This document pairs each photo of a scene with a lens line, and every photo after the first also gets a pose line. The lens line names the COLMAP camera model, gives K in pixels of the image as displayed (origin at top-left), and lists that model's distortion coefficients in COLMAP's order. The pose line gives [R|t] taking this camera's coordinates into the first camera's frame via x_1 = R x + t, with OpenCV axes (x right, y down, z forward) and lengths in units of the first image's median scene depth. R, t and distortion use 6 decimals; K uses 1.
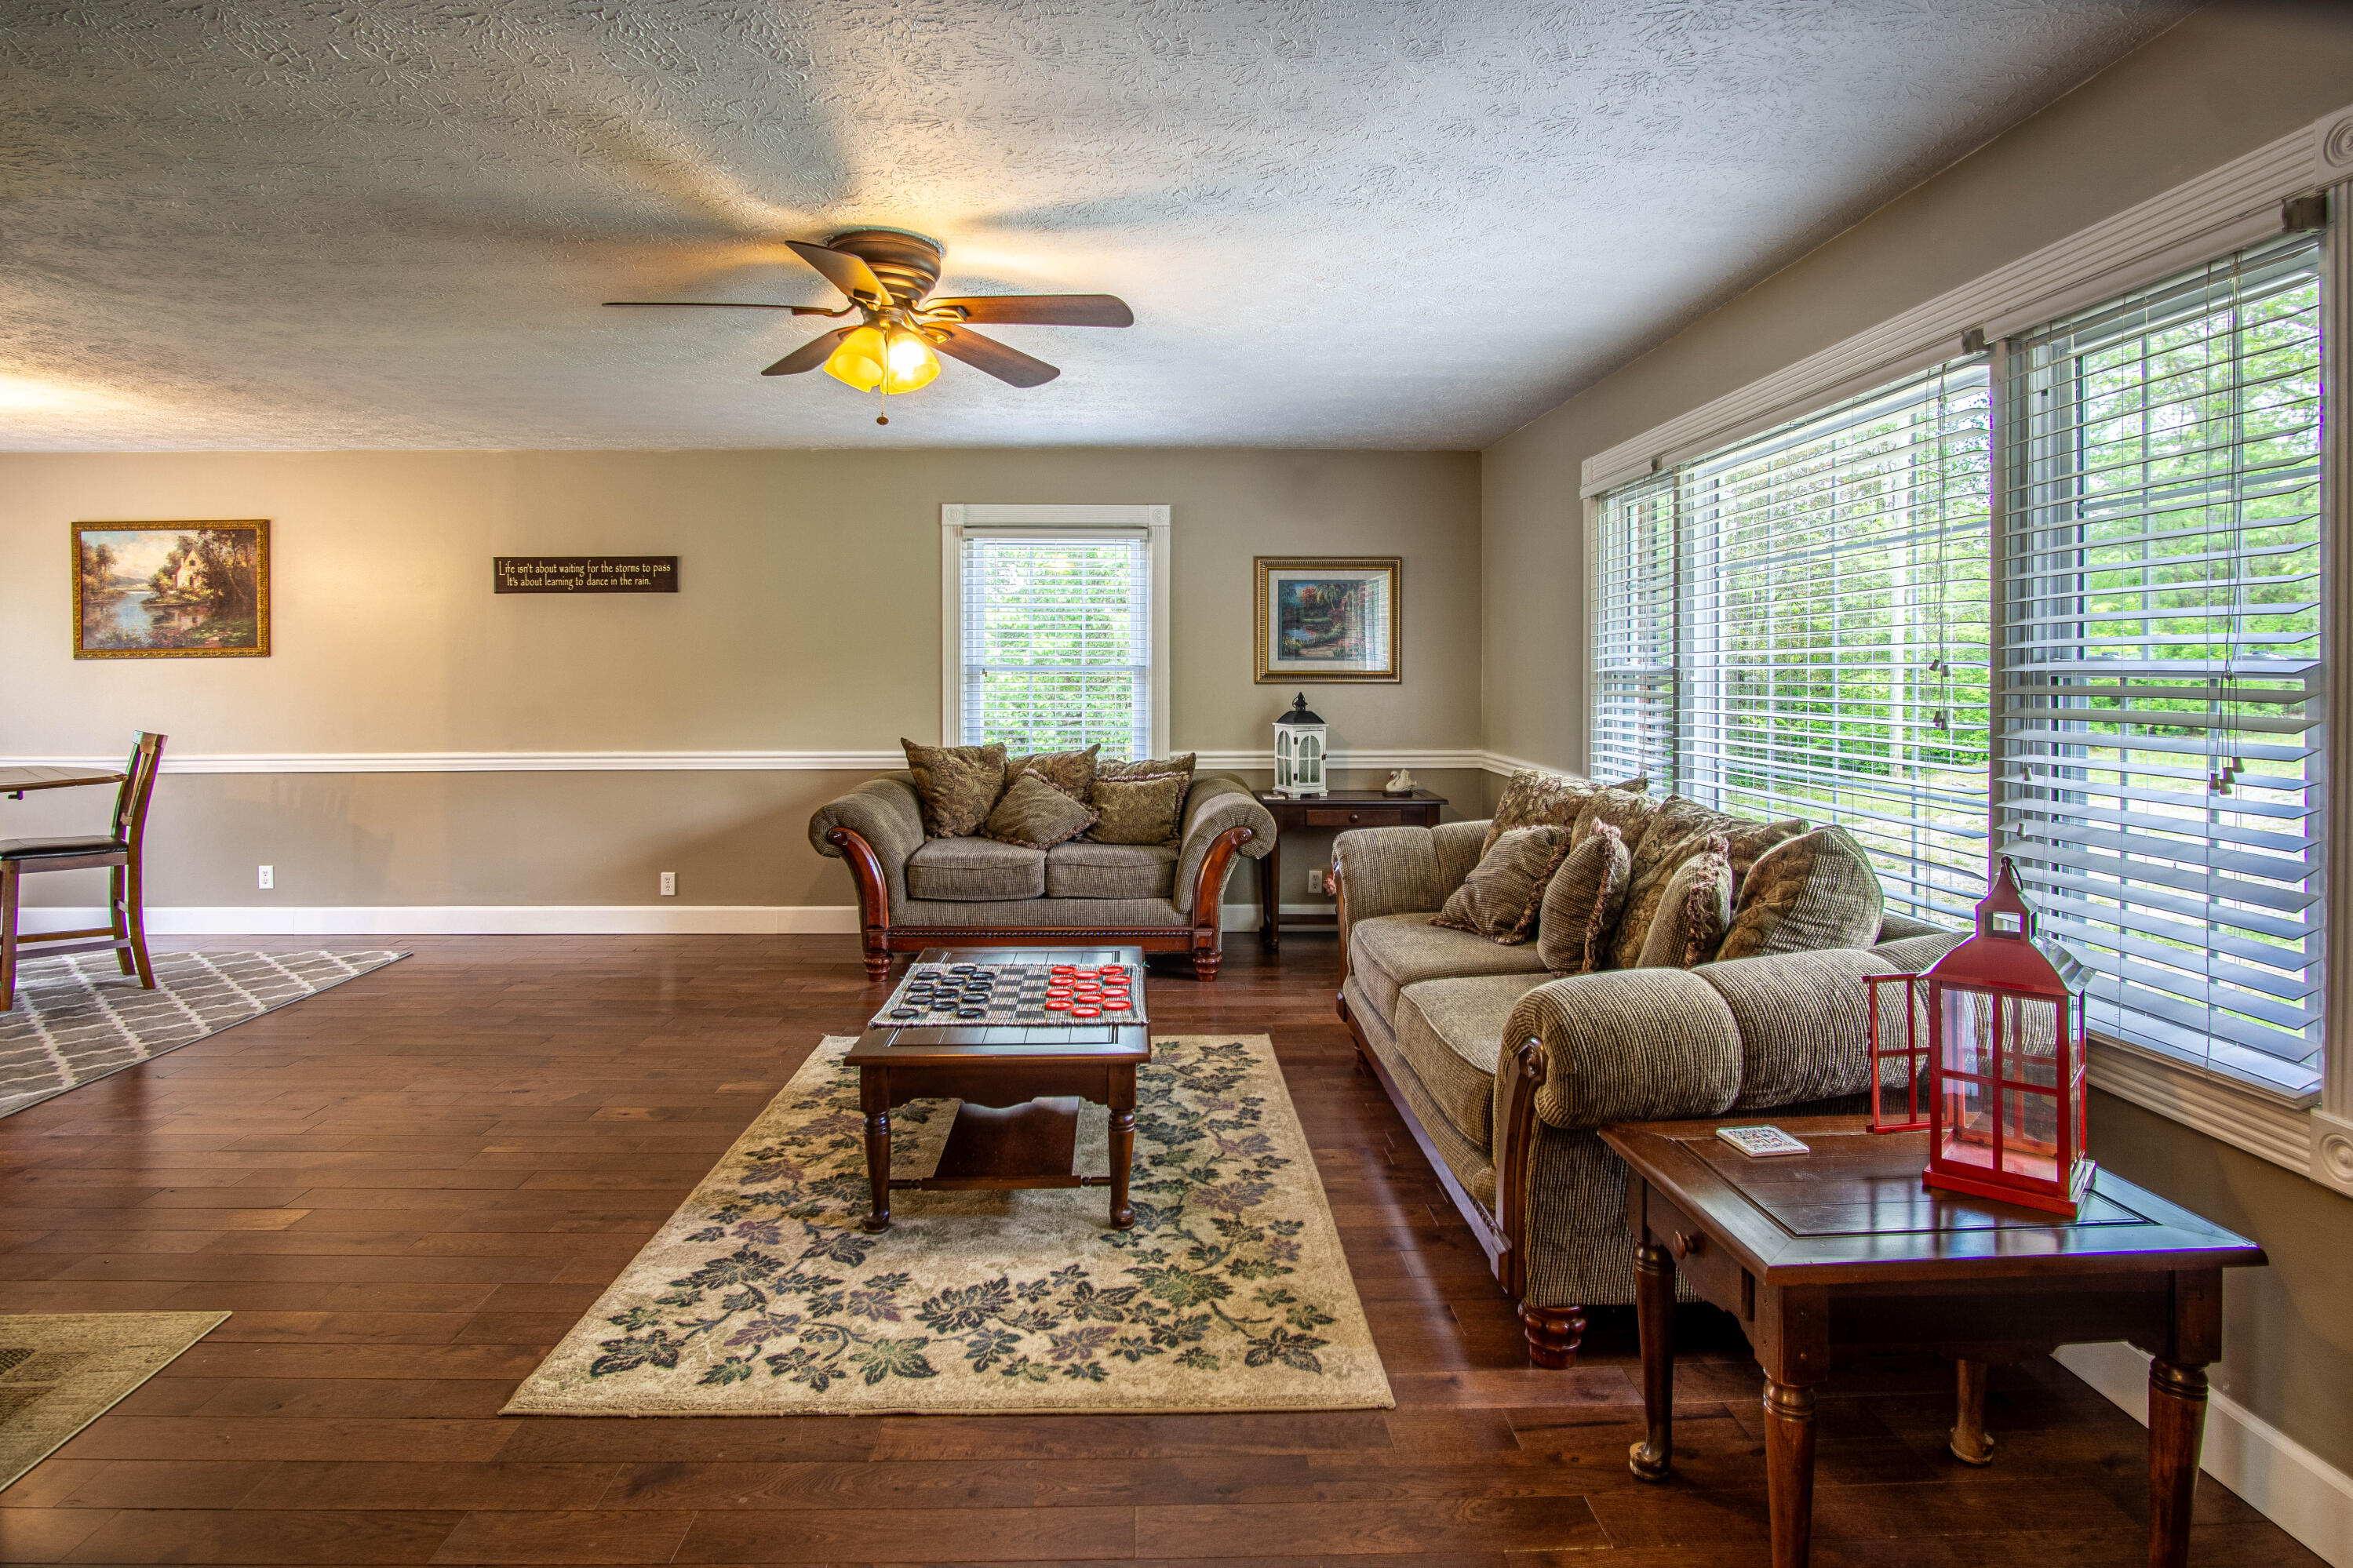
lens RADIAL K [[1302.2, 0, 1170.5], [0, 1302.2, 684.2], [0, 0, 1]] dist [-0.017729, 0.003311]
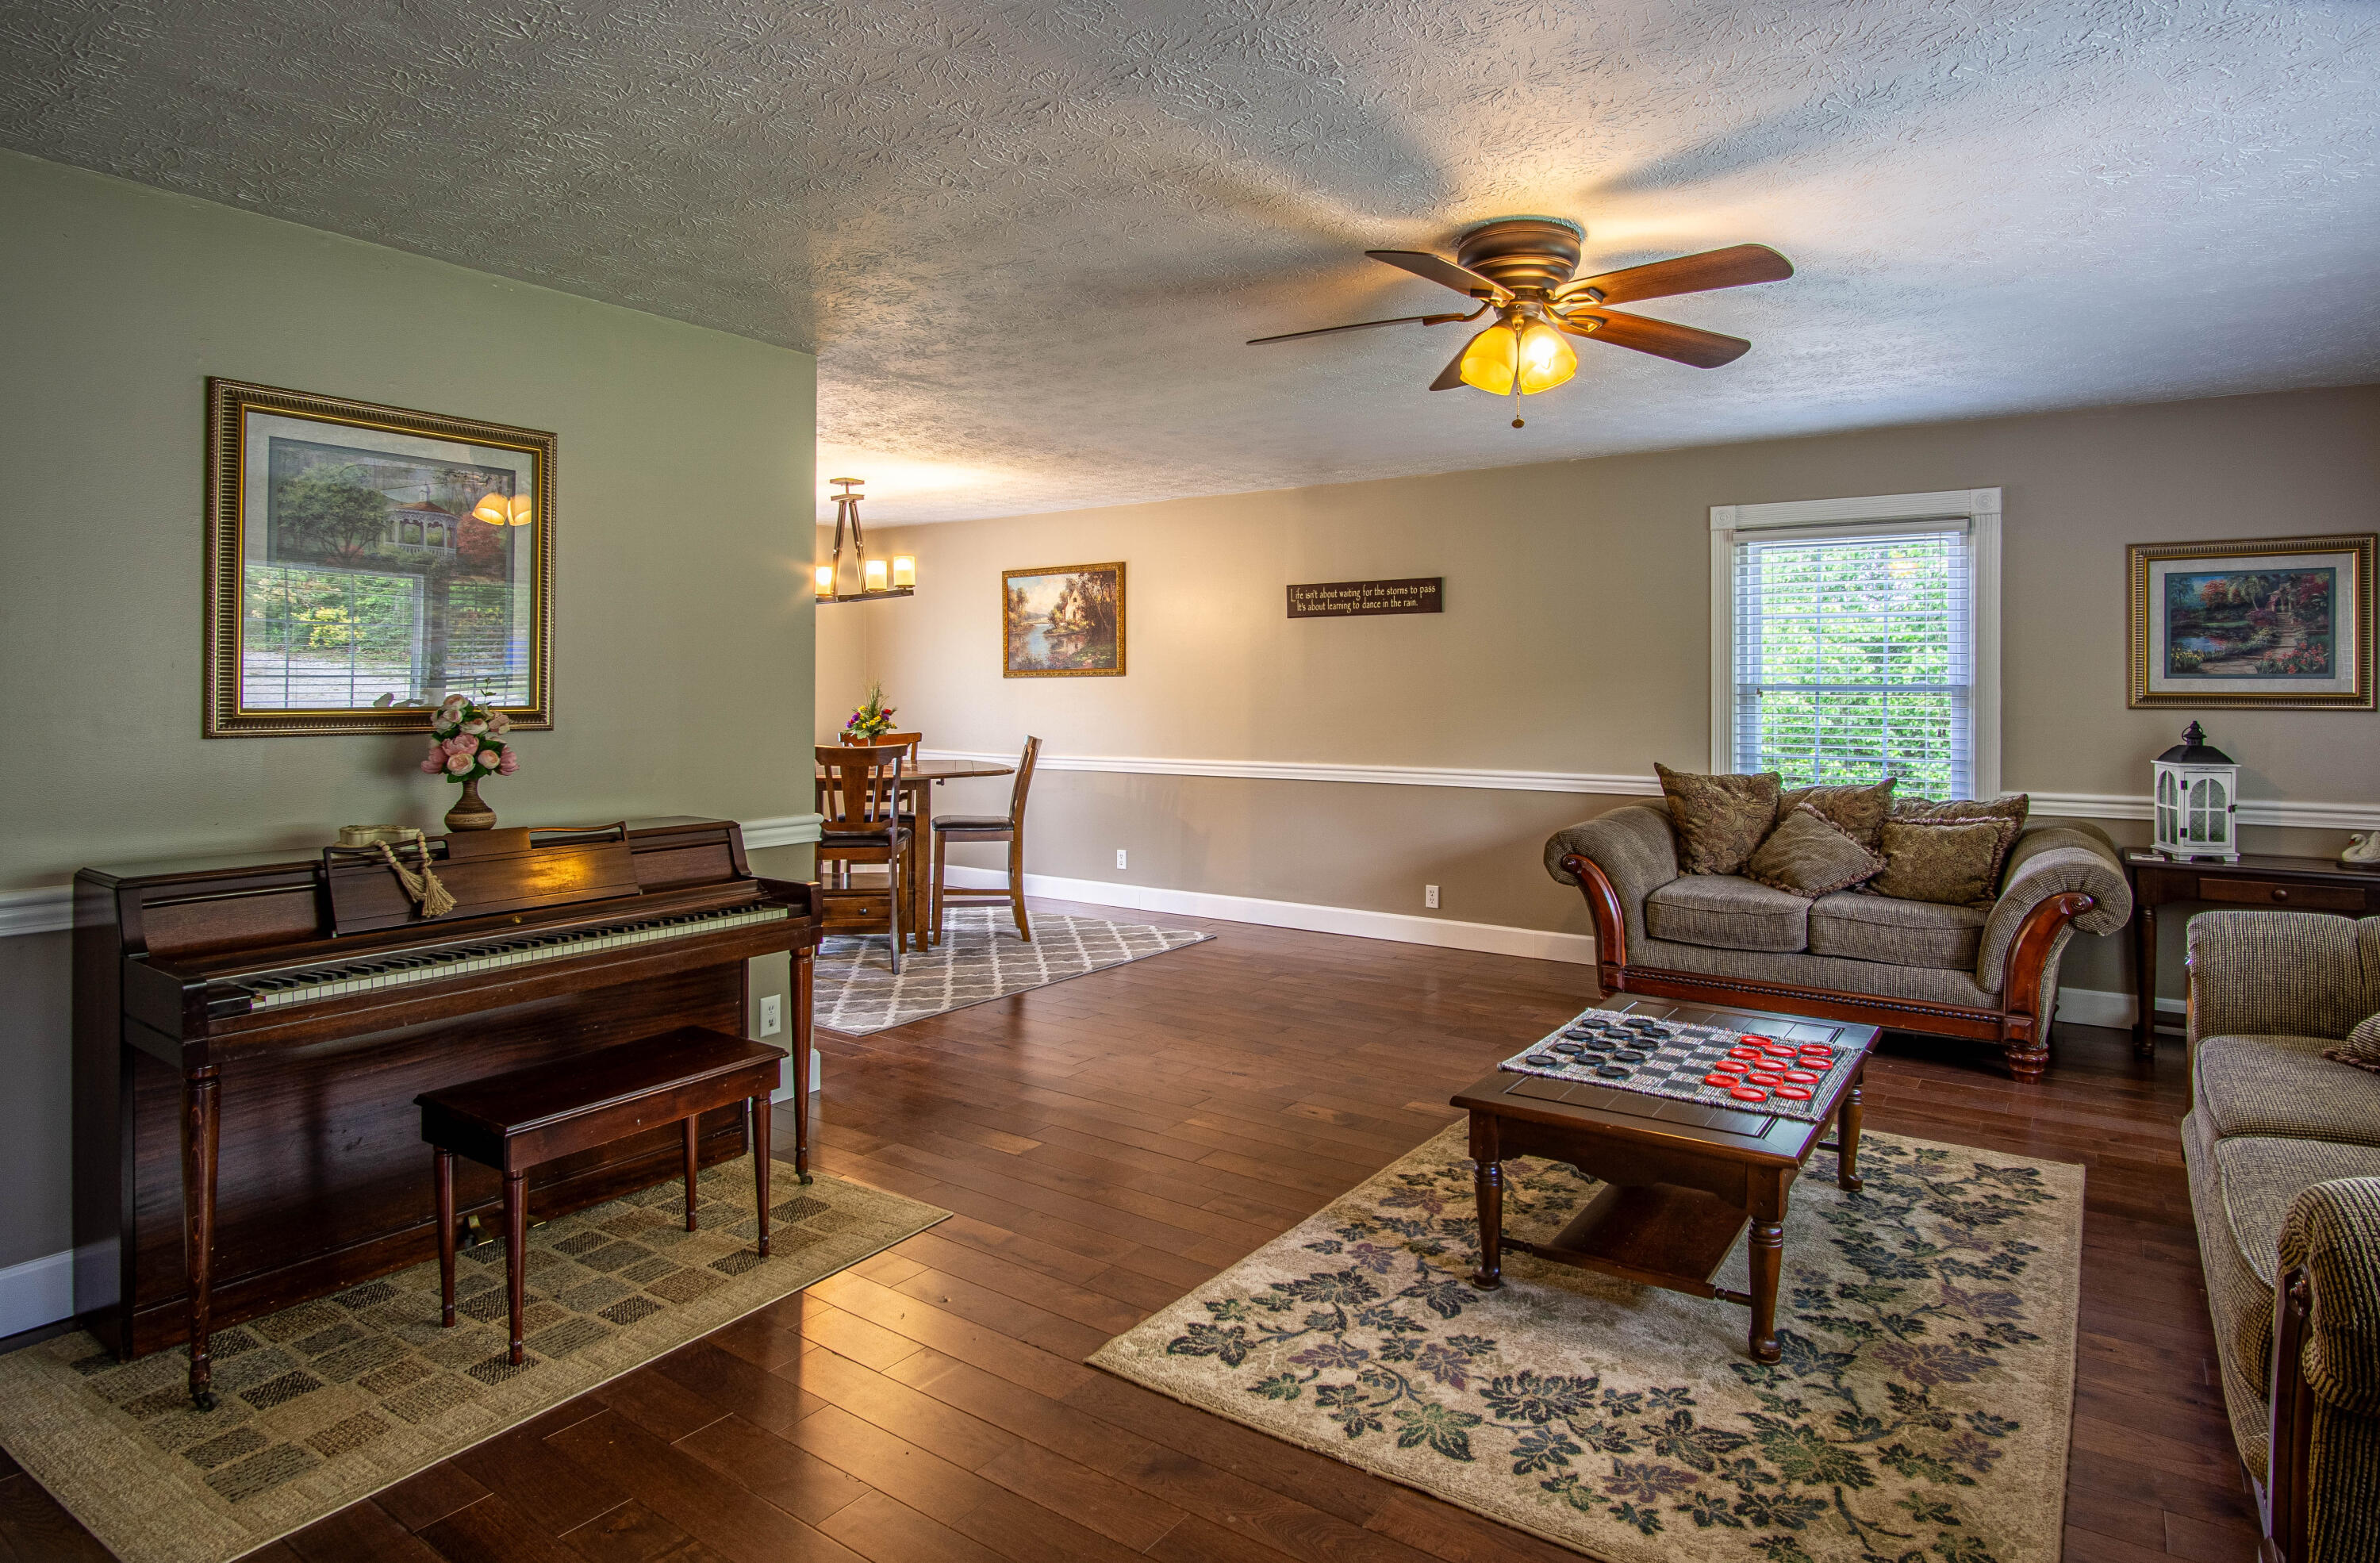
lens RADIAL K [[1314.5, 0, 1177.1], [0, 1314.5, 693.0], [0, 0, 1]] dist [-0.026661, 0.008408]
pose [[0.808601, 0.005956, -0.588327, 0.092574], [-0.010226, 0.999940, -0.003931, -0.001525], [0.588268, 0.009195, 0.808614, 0.063316]]
